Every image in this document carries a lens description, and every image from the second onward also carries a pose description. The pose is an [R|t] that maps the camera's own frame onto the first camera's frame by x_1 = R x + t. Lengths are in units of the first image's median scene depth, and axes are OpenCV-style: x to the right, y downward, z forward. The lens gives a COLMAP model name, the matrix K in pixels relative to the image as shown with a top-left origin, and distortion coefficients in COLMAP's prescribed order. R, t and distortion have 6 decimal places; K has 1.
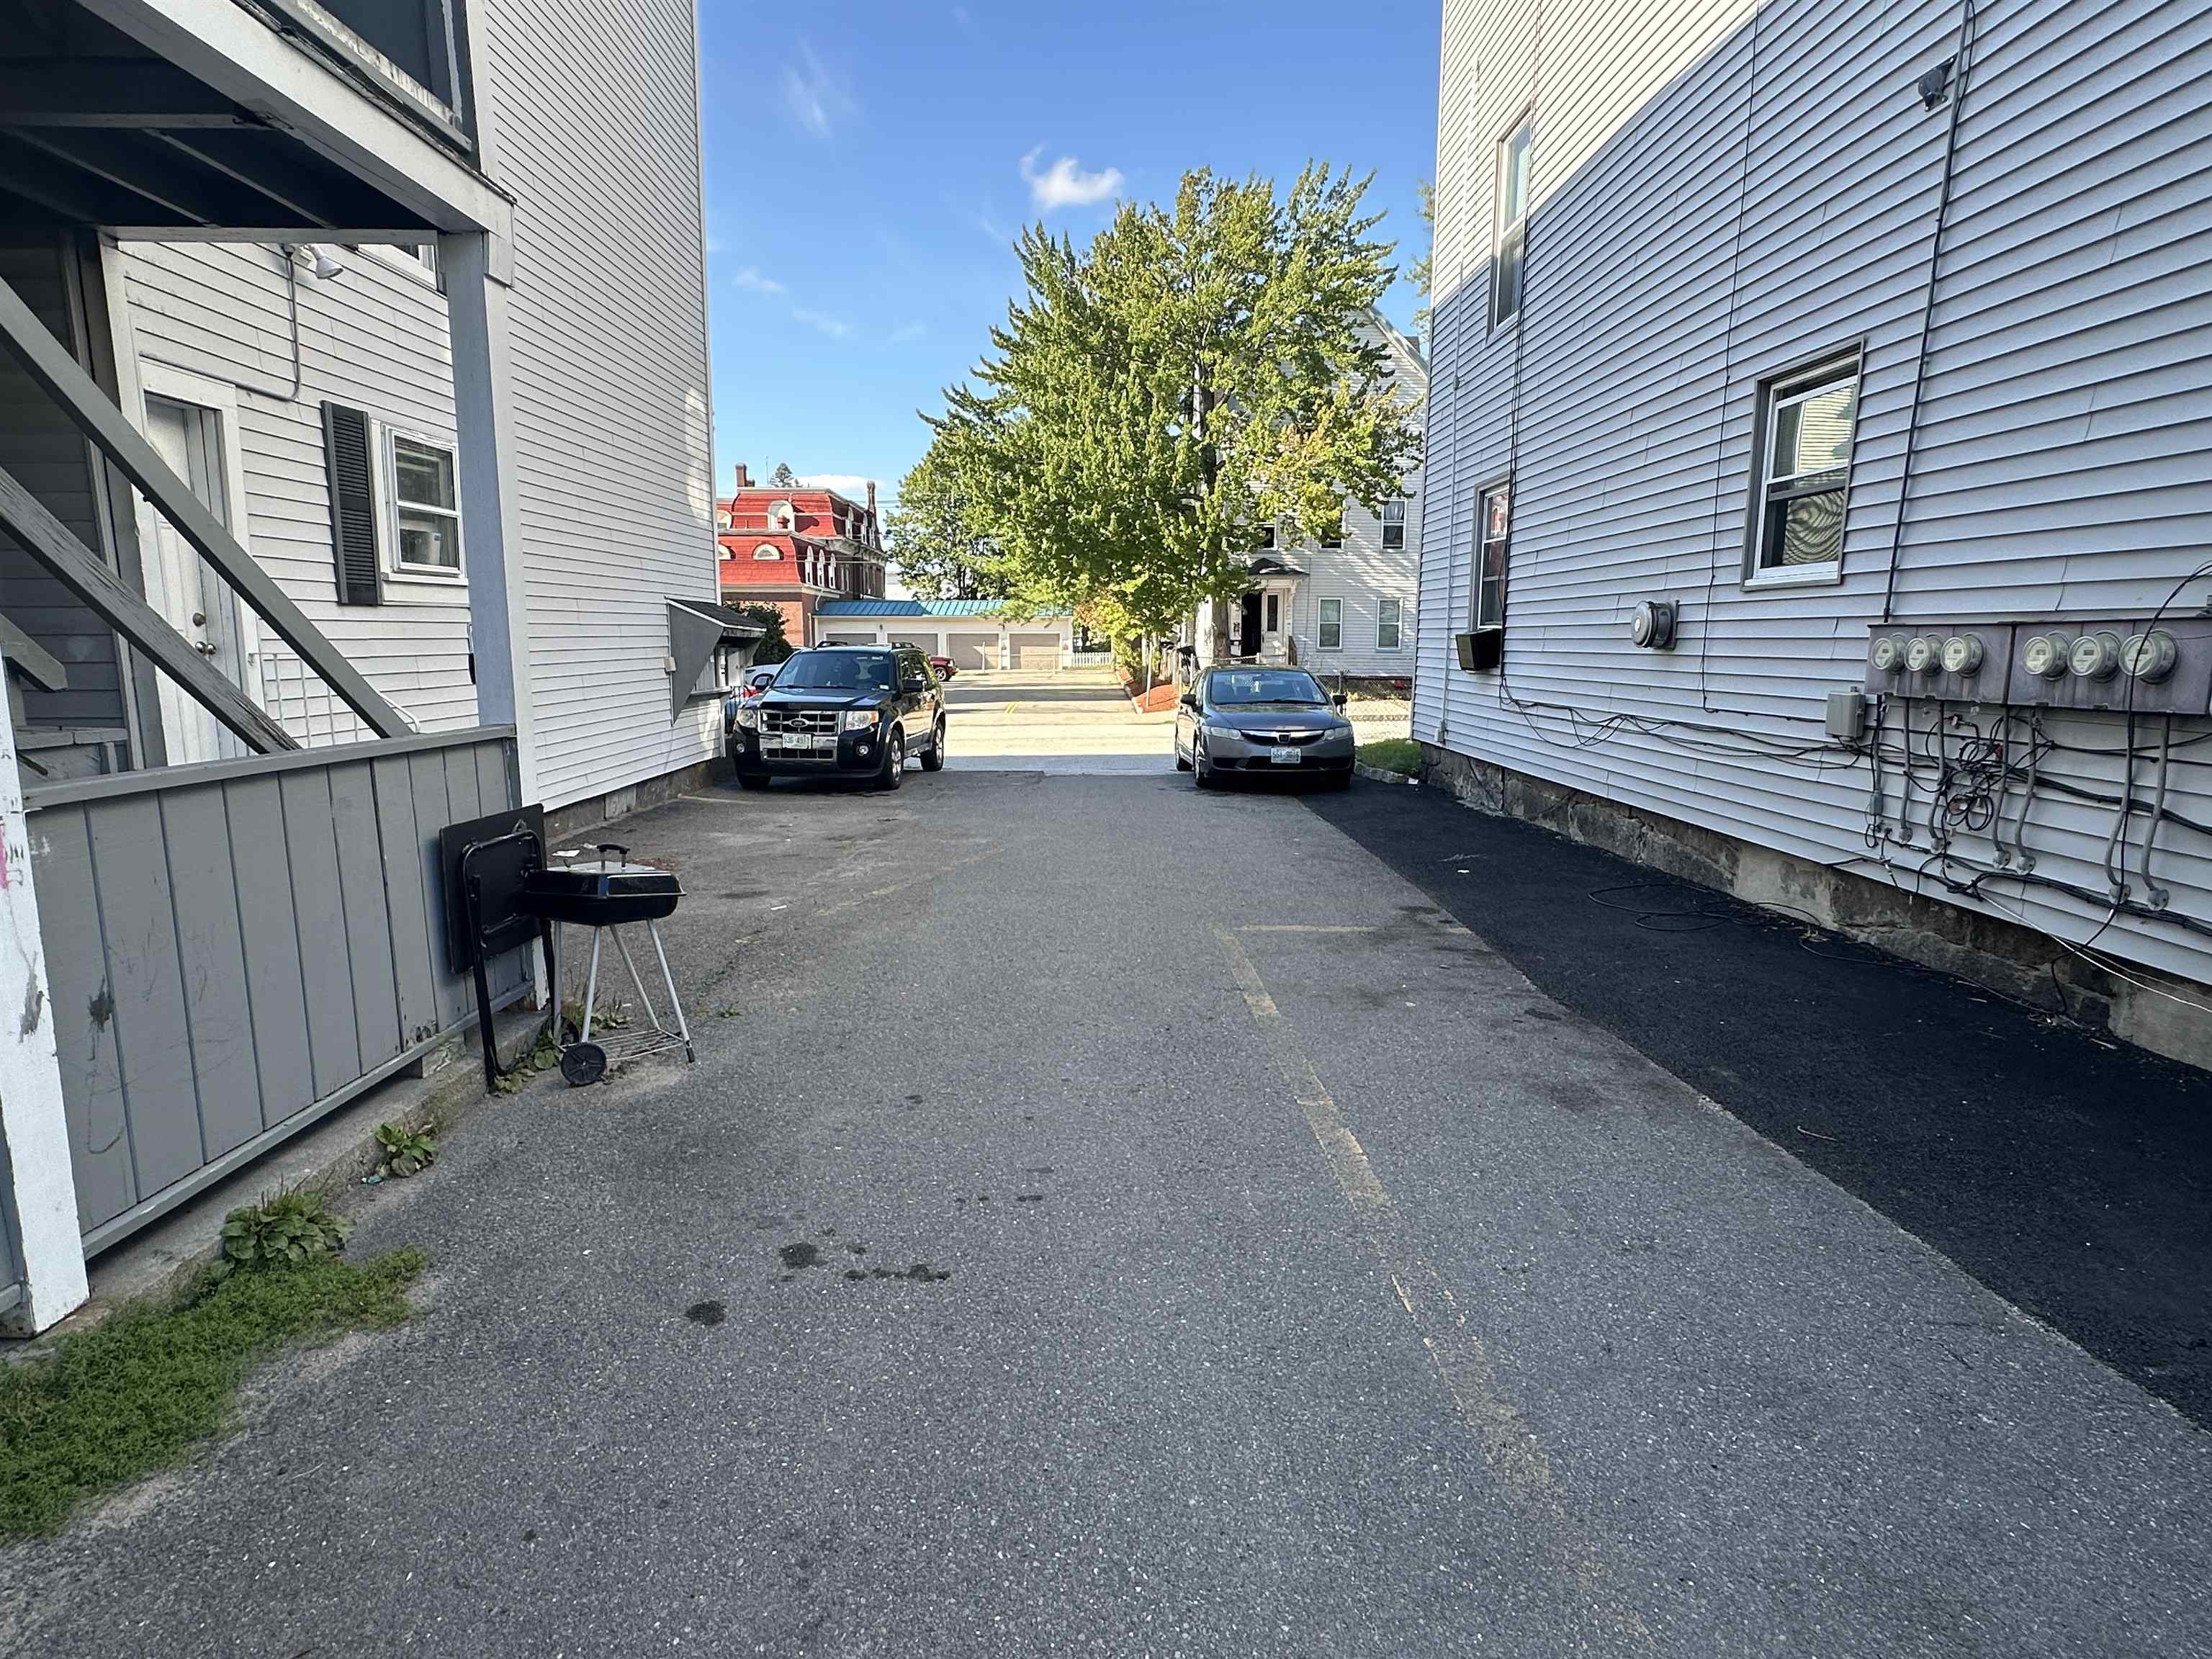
lens RADIAL K [[1181.0, 0, 1107.0], [0, 1181.0, 831.4], [0, 0, 1]] dist [-0.000122, 0.001016]
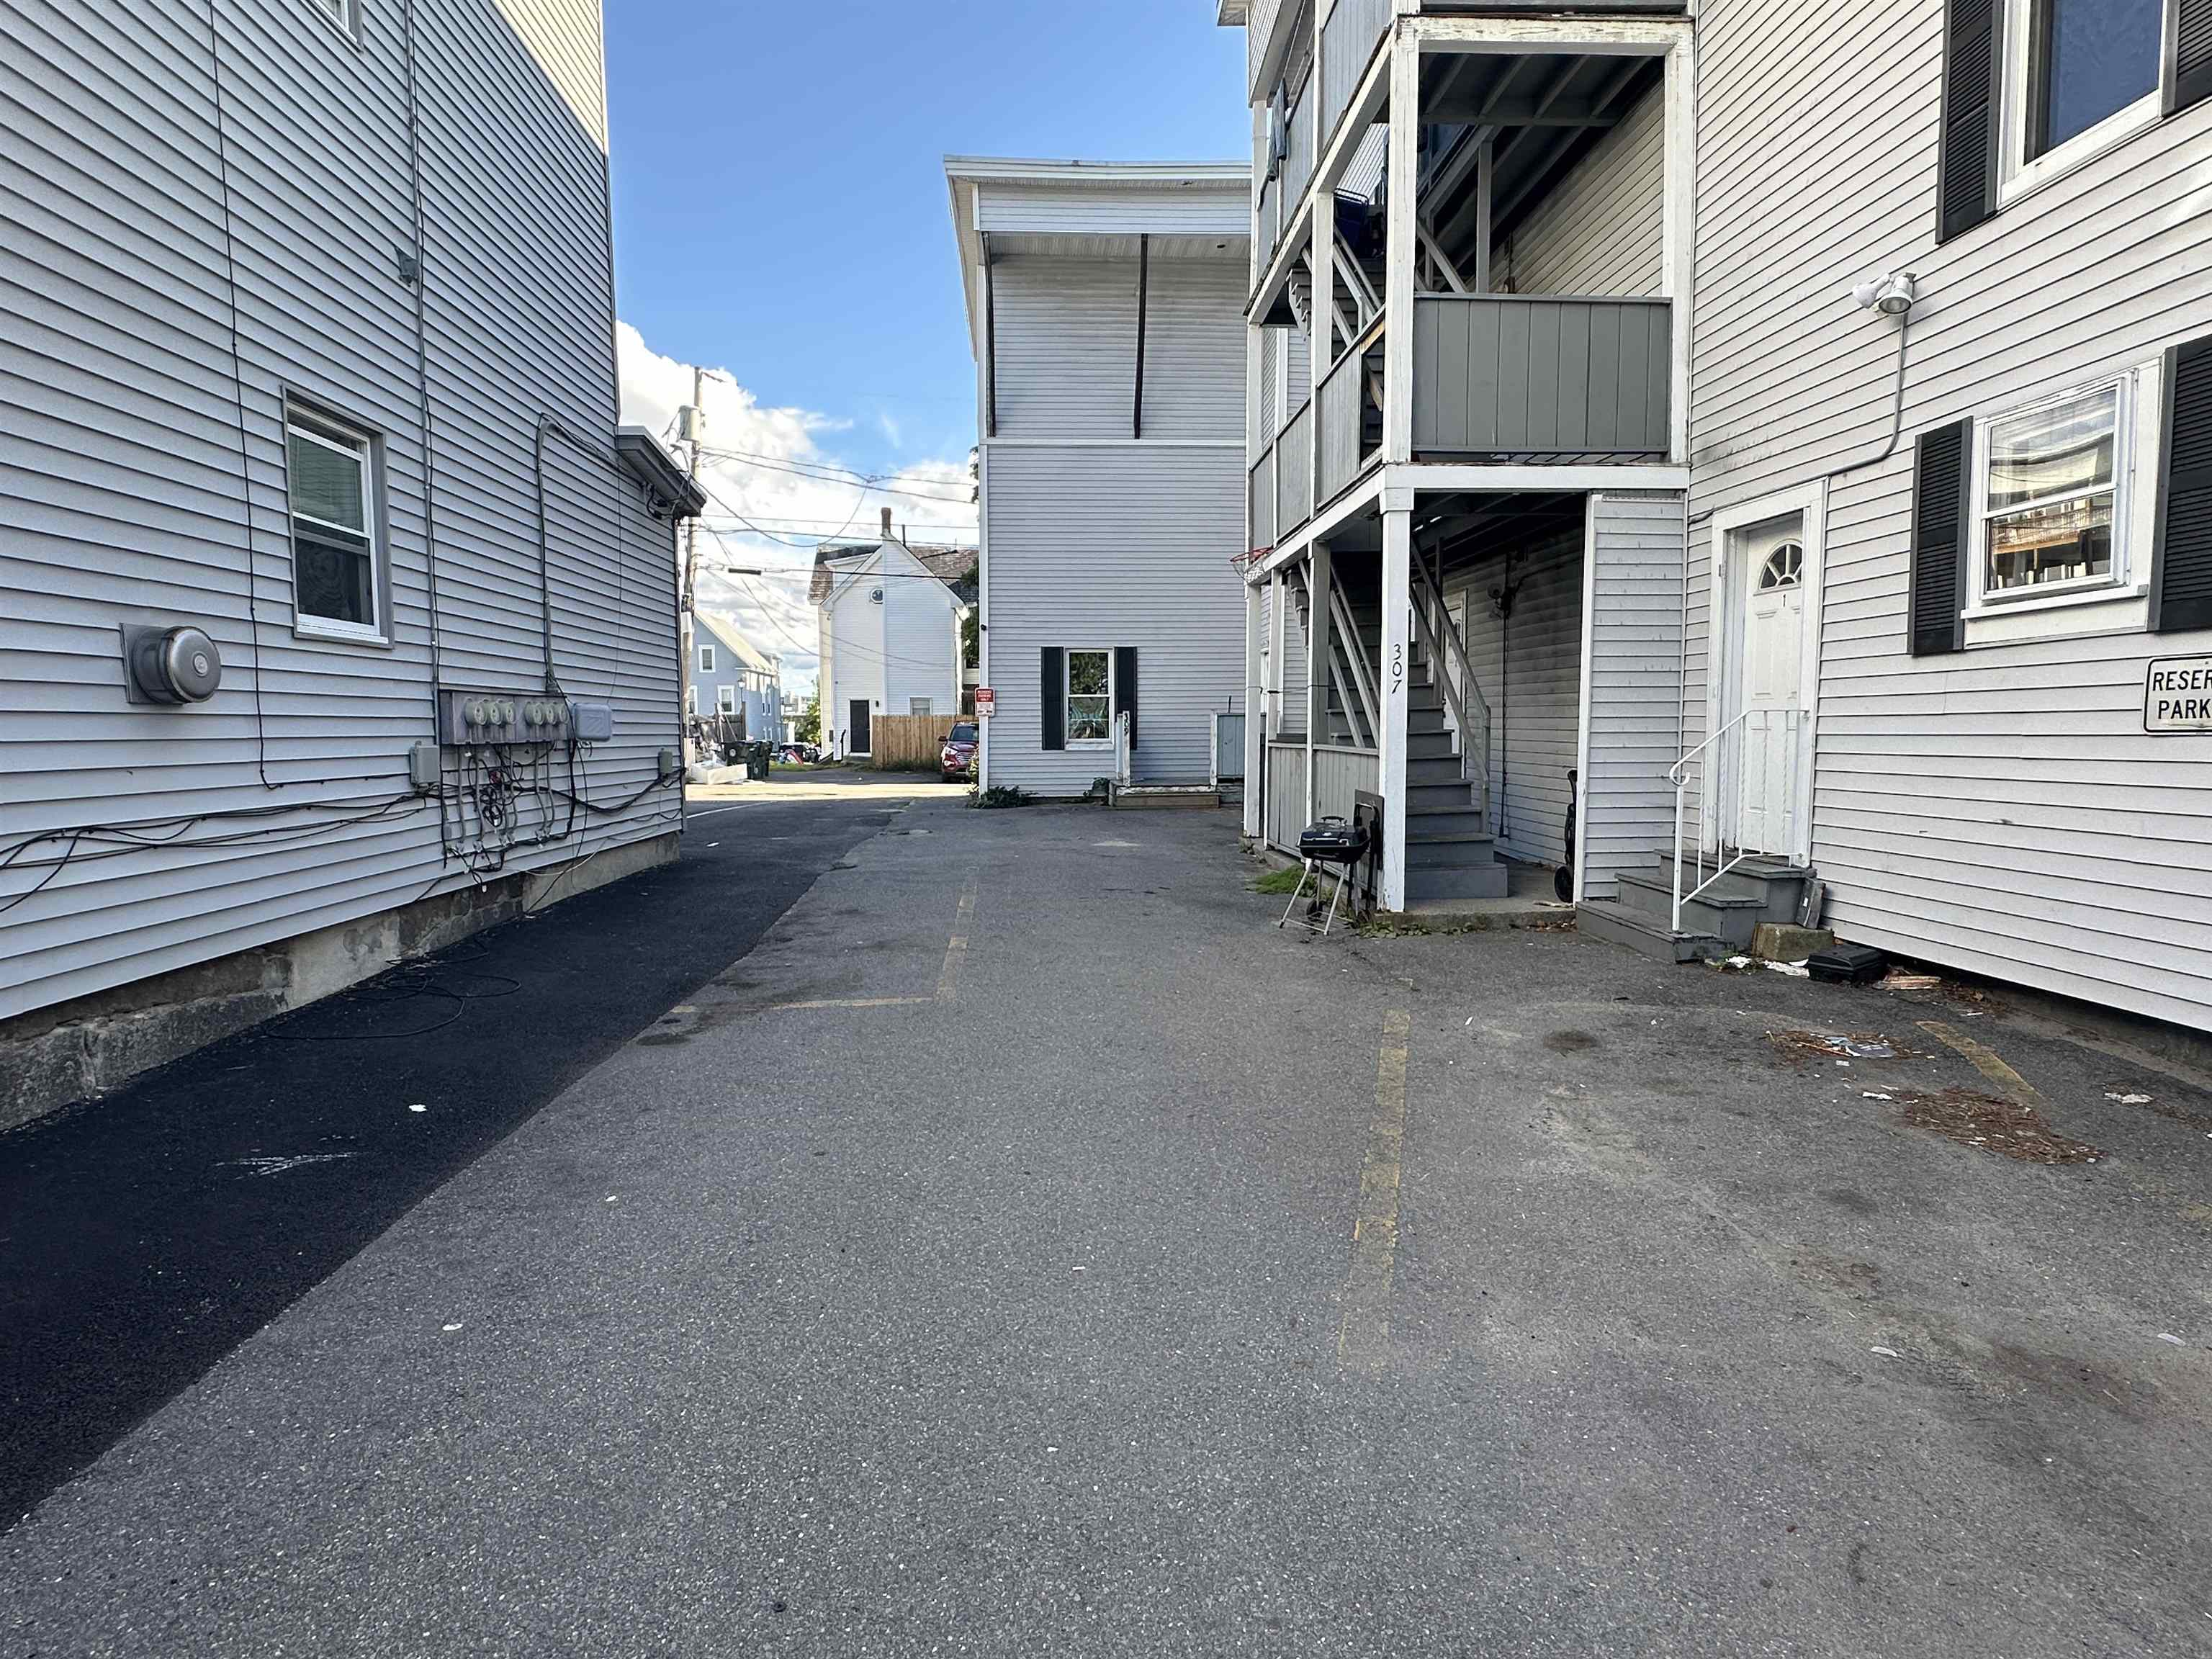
lens RADIAL K [[1181.0, 0, 1104.5], [0, 1181.0, 823.3], [0, 0, 1]] dist [-0.000122, 0.001016]
pose [[-0.998527, 0.006530, -0.053854, 0.018170], [-0.006515, 0.971111, 0.238540, -0.295581], [0.053855, 0.238539, -0.969638, 1.981139]]
